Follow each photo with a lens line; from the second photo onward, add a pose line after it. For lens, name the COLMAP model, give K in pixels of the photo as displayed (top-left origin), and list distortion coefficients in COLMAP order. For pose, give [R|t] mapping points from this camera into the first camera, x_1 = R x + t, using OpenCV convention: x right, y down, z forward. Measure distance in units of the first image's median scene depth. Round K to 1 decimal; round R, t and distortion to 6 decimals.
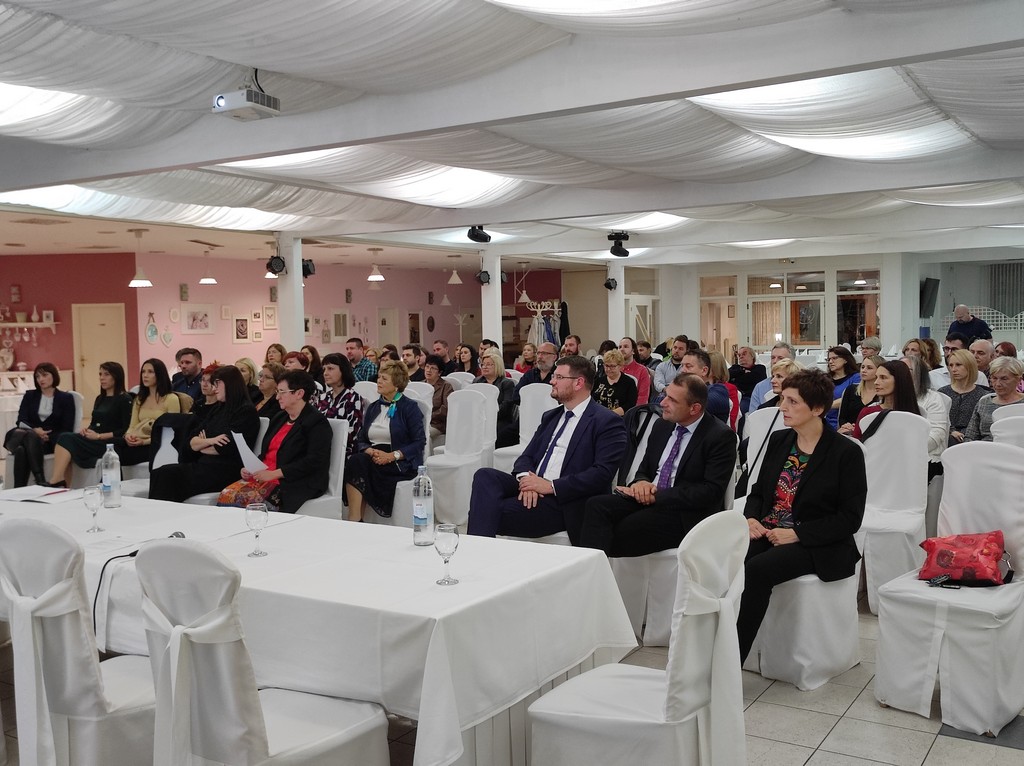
lens RADIAL K [[748.0, 0, 512.0], [0, 748.0, 383.0], [0, 0, 1]] dist [0.046463, -0.045849]
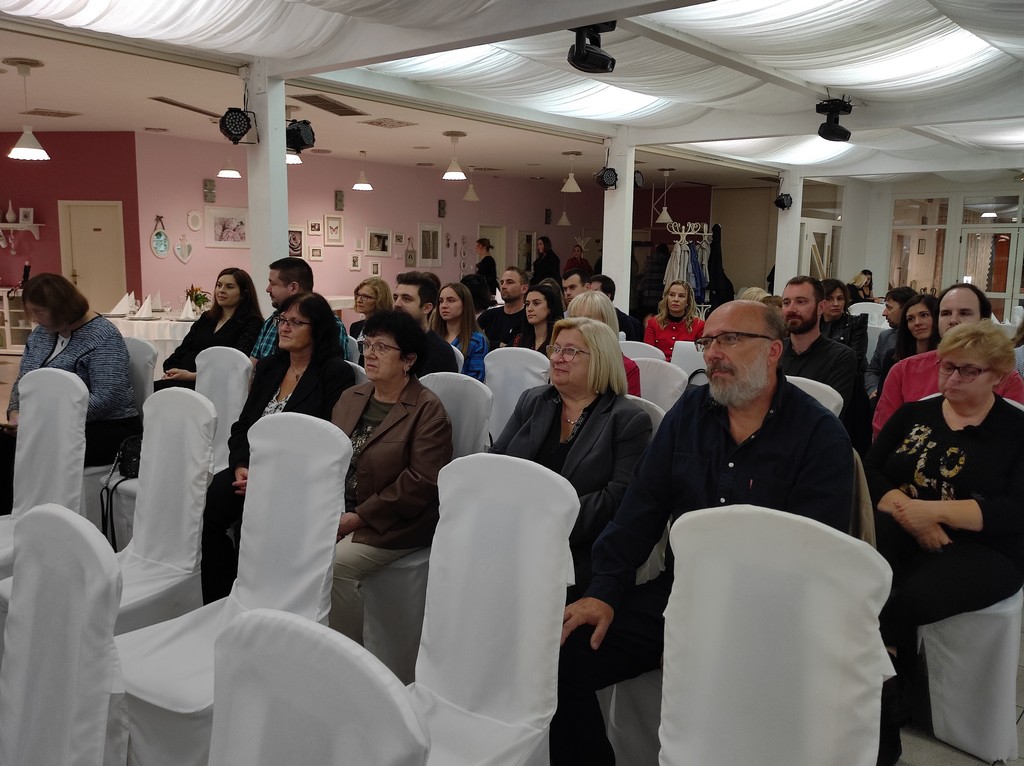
lens RADIAL K [[748.0, 0, 512.0], [0, 748.0, 383.0], [0, 0, 1]] dist [0.046463, -0.045849]
pose [[0.984430, 0.065359, -0.163171, -0.000536], [-0.049706, 0.993921, 0.098239, -0.013666], [0.168600, -0.088598, 0.981695, 0.219358]]
